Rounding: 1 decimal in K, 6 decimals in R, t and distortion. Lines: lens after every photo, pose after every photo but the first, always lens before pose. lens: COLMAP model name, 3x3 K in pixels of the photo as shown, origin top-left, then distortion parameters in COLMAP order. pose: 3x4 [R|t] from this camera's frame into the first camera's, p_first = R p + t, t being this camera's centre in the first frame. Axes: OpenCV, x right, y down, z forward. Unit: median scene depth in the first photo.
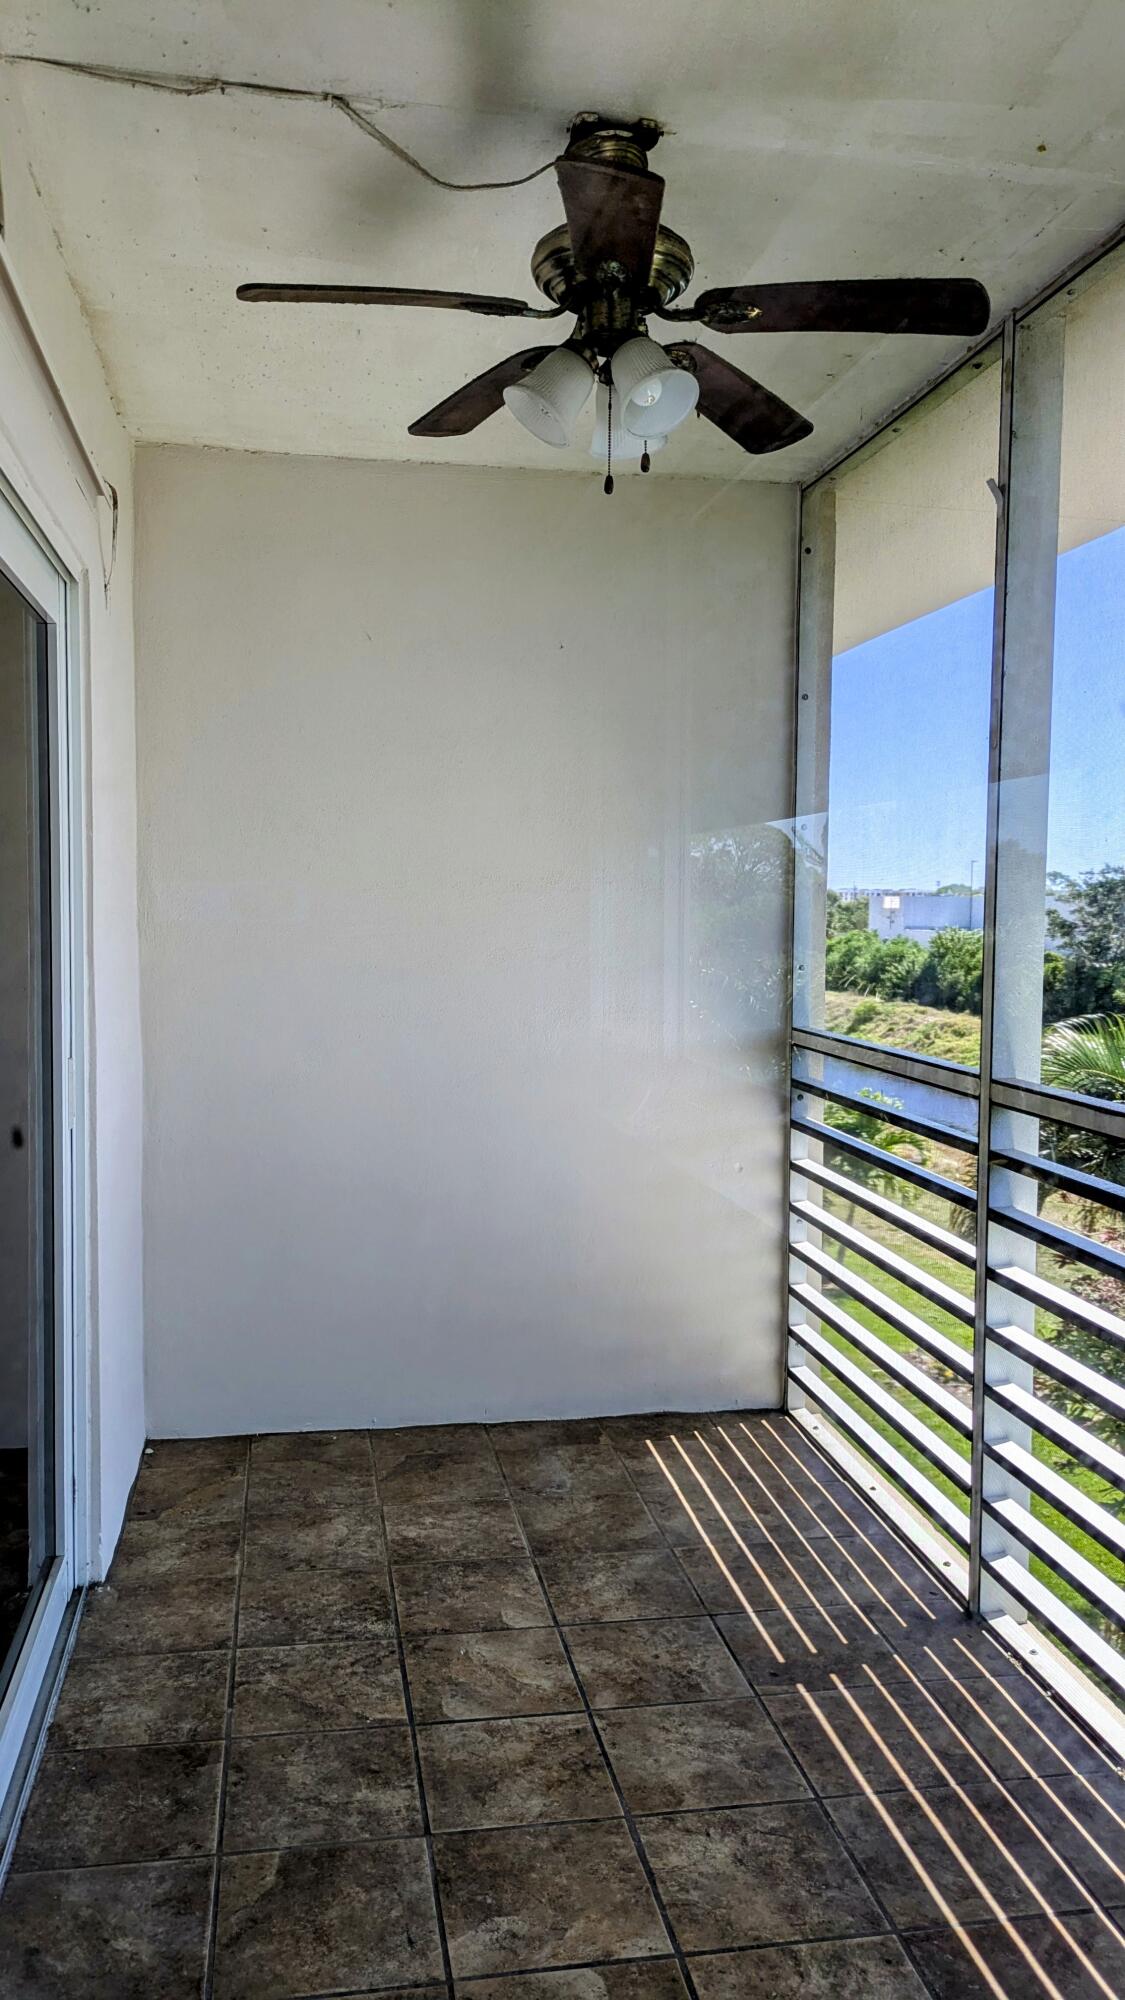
lens RADIAL K [[1478.3, 0, 562.5], [0, 1478.3, 1000.0], [0, 0, 1]] dist [0.037772, -0.074724]
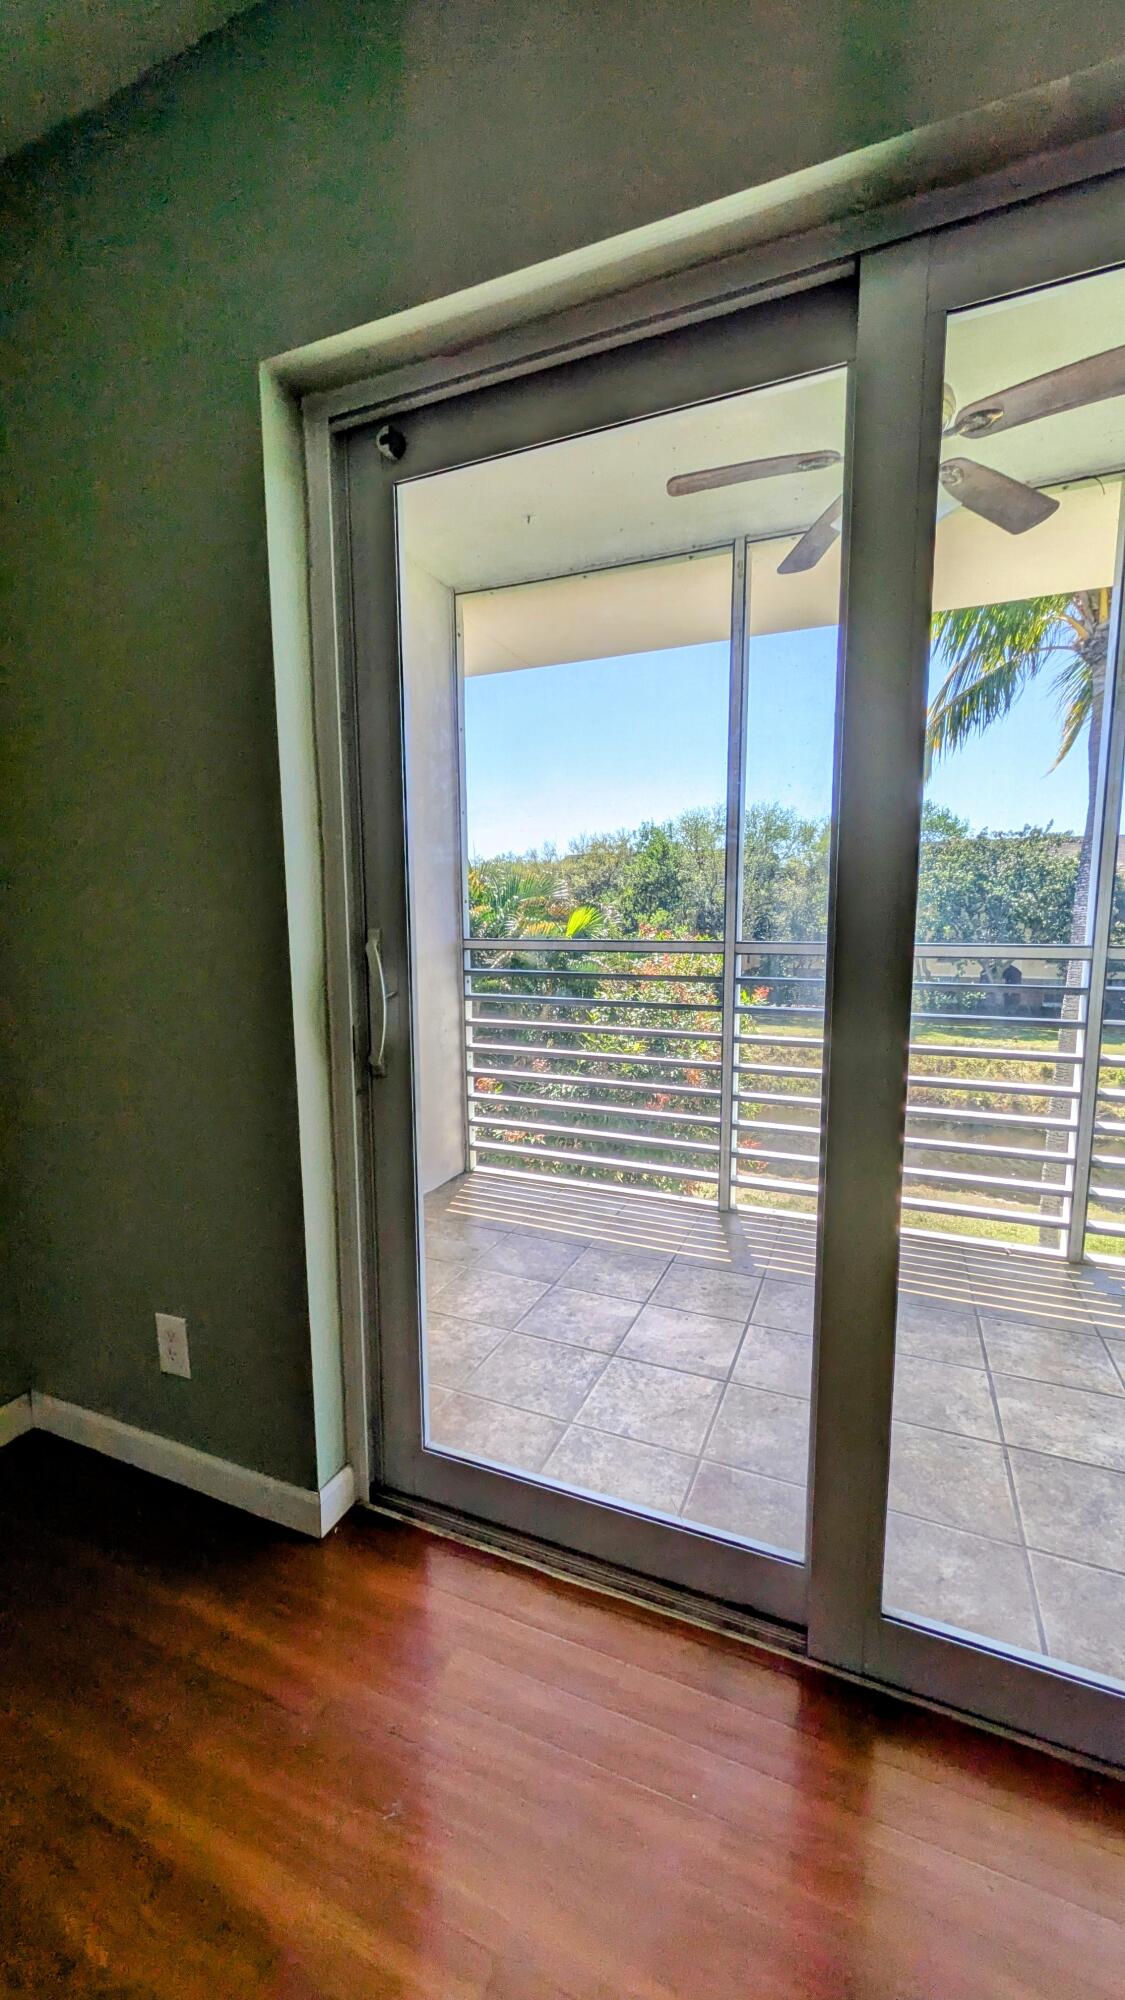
lens RADIAL K [[780.4, 0, 562.5], [0, 780.4, 1000.0], [0, 0, 1]] dist [0.000320, -0.000079]
pose [[0.555988, -0.116568, 0.822976, -0.657388], [0.066497, 0.993182, 0.095753, 0.015012], [-0.828526, 0.001488, 0.559948, 0.571812]]
